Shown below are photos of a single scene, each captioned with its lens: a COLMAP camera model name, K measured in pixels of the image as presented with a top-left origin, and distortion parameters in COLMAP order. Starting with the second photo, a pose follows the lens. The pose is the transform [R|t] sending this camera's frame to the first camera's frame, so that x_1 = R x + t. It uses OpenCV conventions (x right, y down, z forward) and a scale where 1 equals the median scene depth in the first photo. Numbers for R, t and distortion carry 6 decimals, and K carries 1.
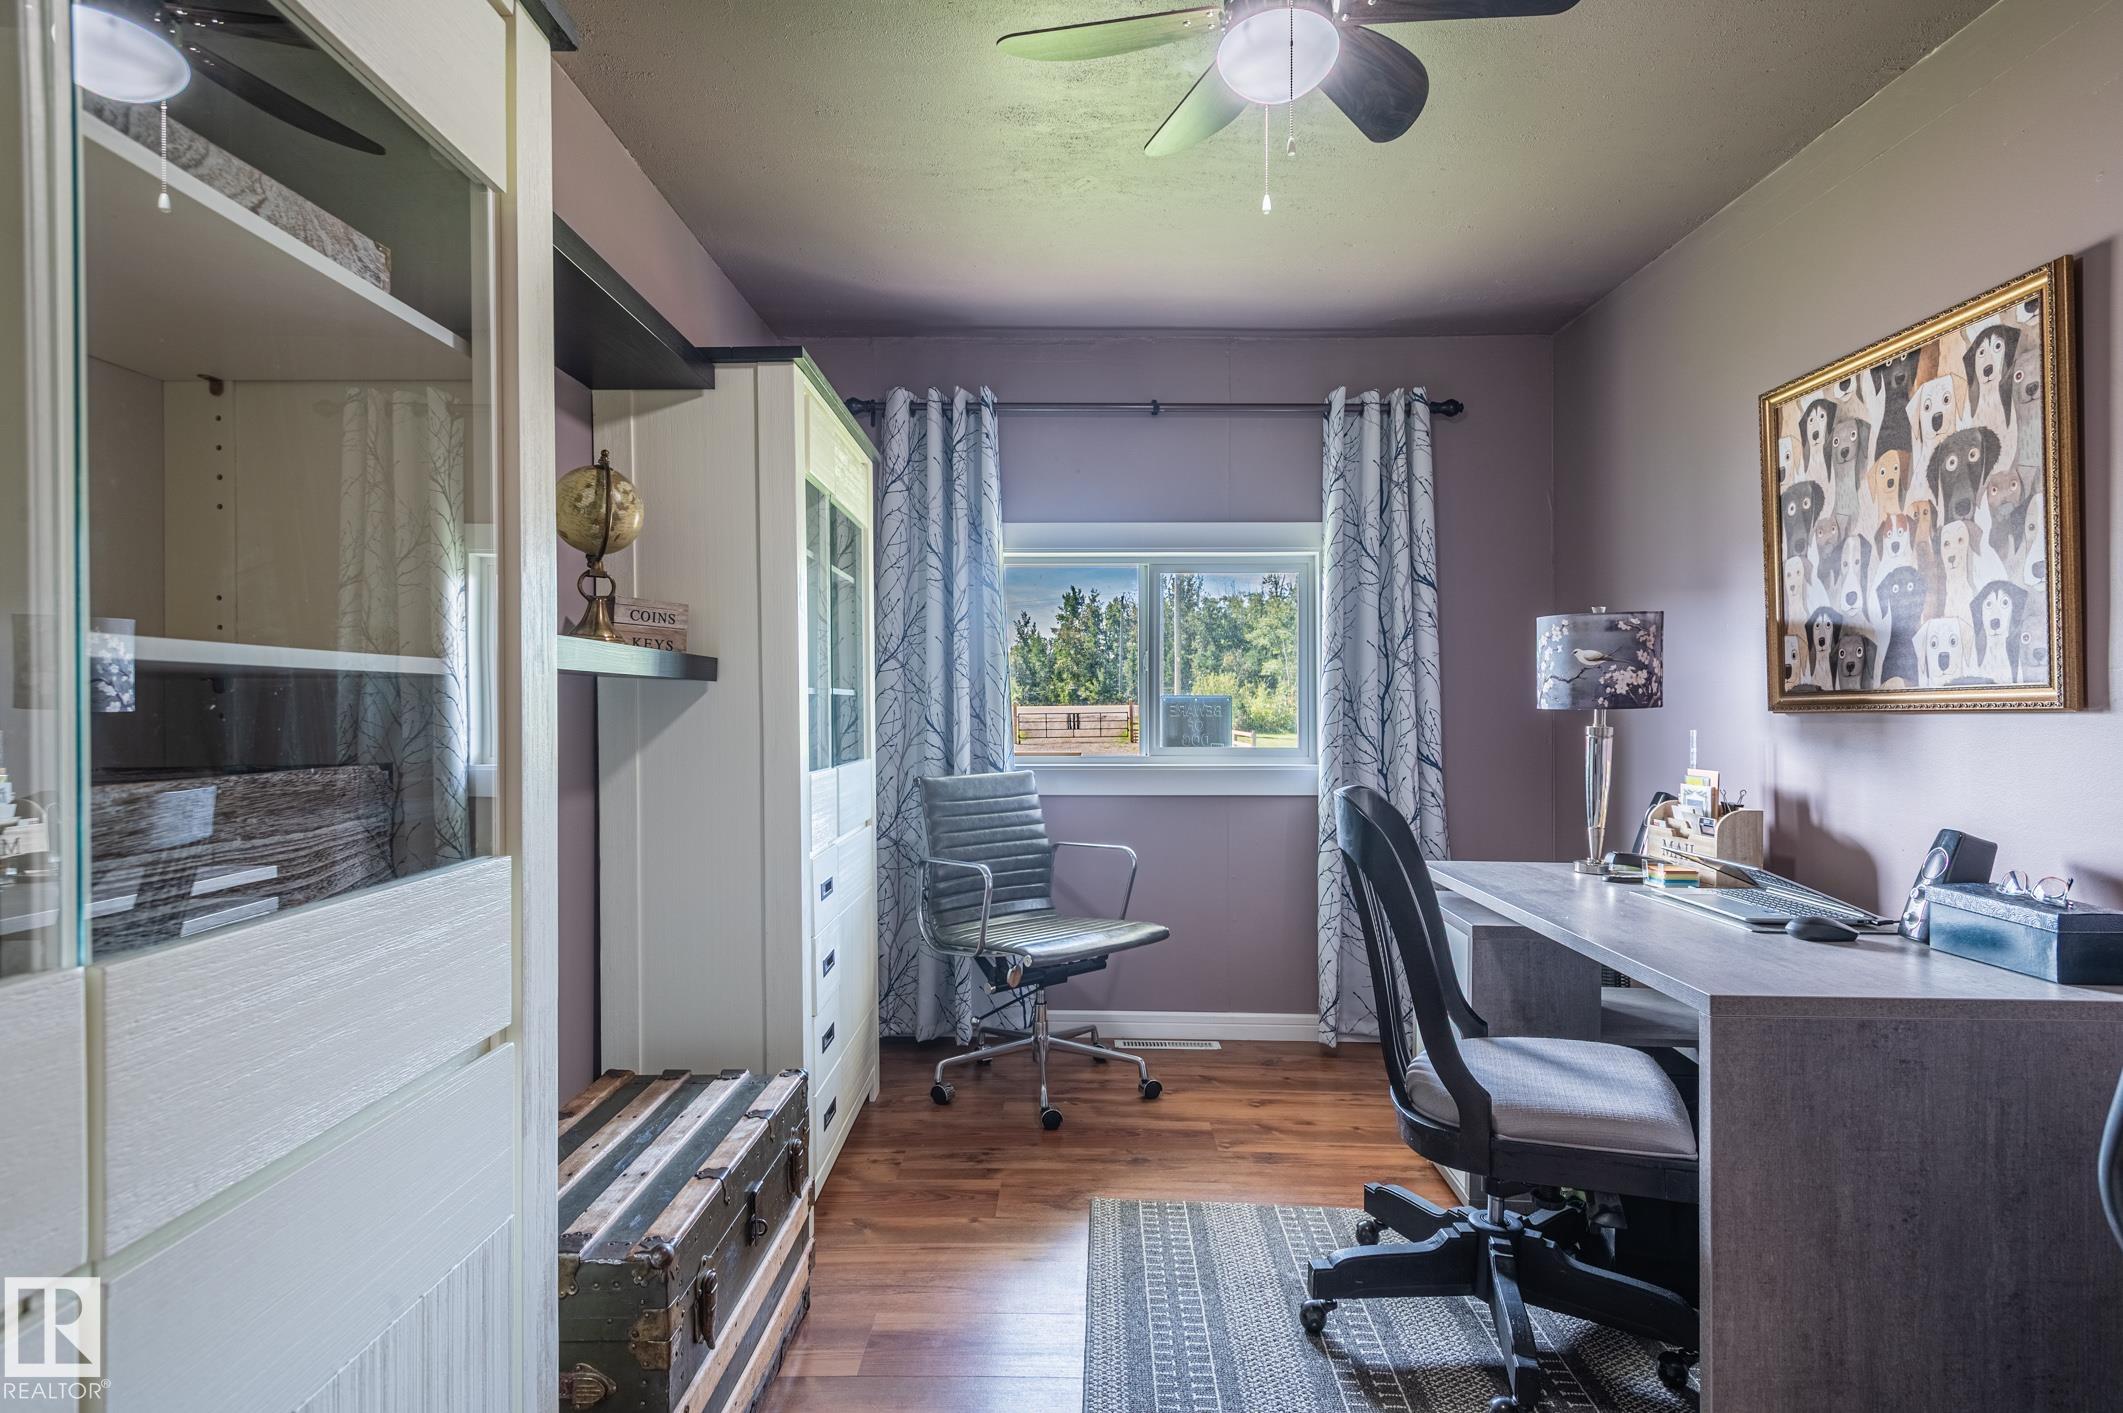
lens RADIAL K [[1097.3, 0, 1058.8], [0, 1097.3, 708.6], [0, 0, 1]] dist [0.010625, -0.004082]
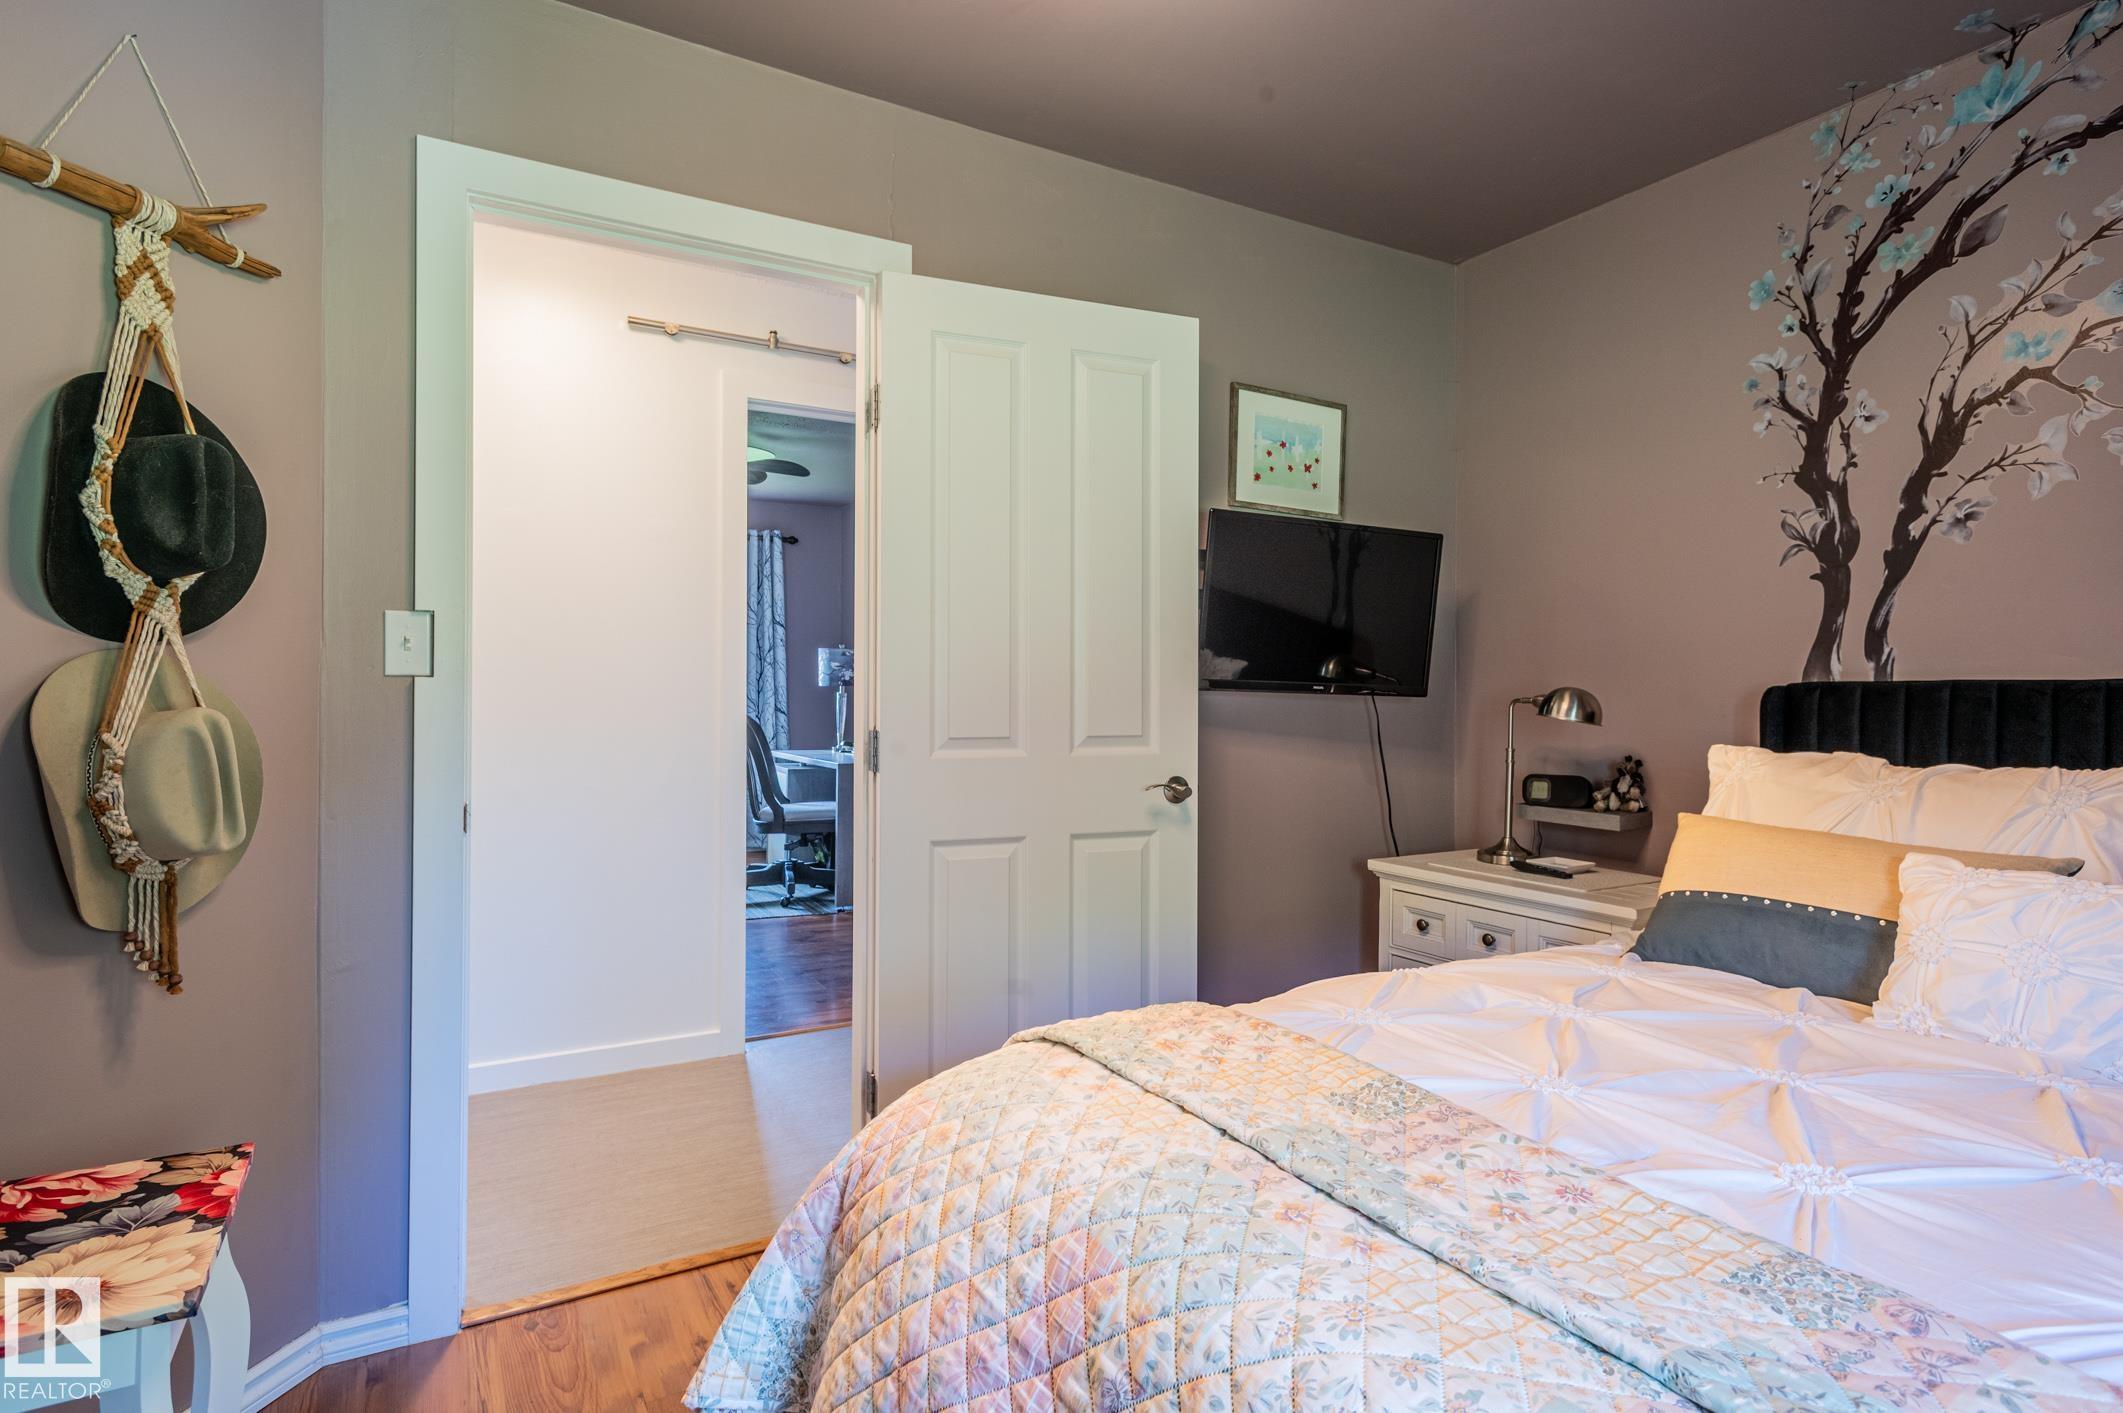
lens RADIAL K [[1097.3, 0, 1063.8], [0, 1097.3, 704.8], [0, 0, 1]] dist [0.010625, -0.004082]
pose [[0.860545, 0.000885, 0.509374, -0.259440], [-0.008739, 0.999877, 0.013027, 0.004632], [-0.509300, -0.015662, 0.860447, -1.058788]]
